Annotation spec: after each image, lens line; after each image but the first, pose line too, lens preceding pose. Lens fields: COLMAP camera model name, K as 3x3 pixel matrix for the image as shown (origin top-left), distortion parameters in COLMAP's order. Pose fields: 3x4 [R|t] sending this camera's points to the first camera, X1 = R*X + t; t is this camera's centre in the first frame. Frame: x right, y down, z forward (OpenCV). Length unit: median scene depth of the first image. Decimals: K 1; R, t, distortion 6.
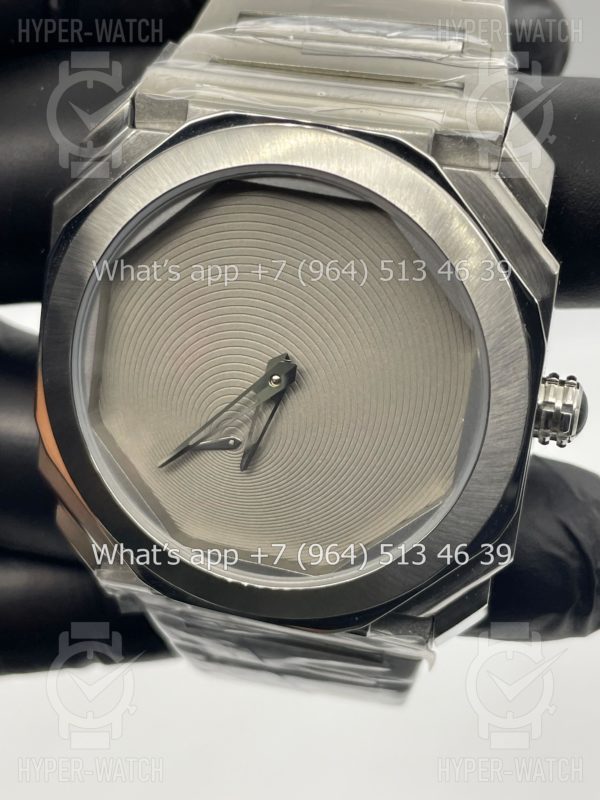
lens RADIAL K [[1217.2, 0, 301.9], [0, 1217.2, 401.5], [0, 0, 1]] dist [0.107600, 0.000000]
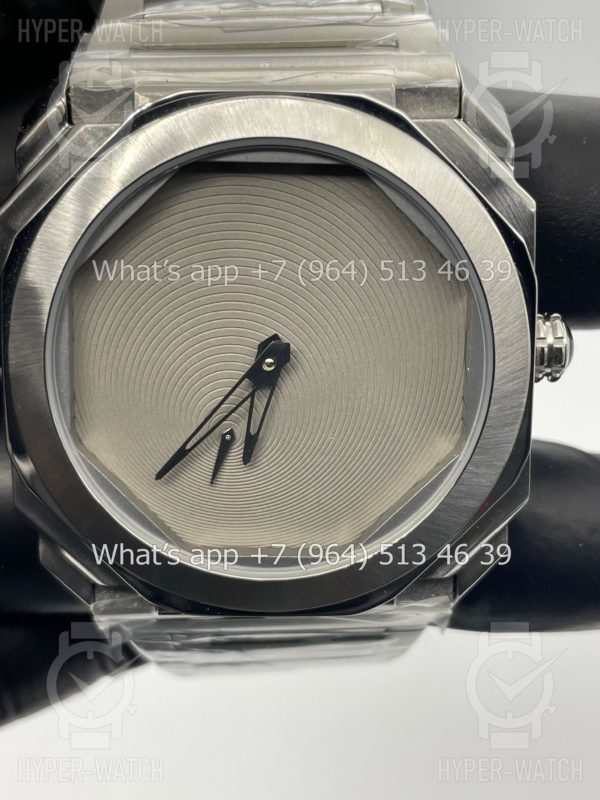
lens RADIAL K [[1217.2, 0, 296.4], [0, 1217.2, 396.6], [0, 0, 1]] dist [0.107600, 0.000000]
pose [[0.962283, -0.168663, 0.213459, -0.211079], [0.174973, 0.984513, -0.010881, 0.022631], [-0.208318, 0.047820, 0.976891, 0.055824]]
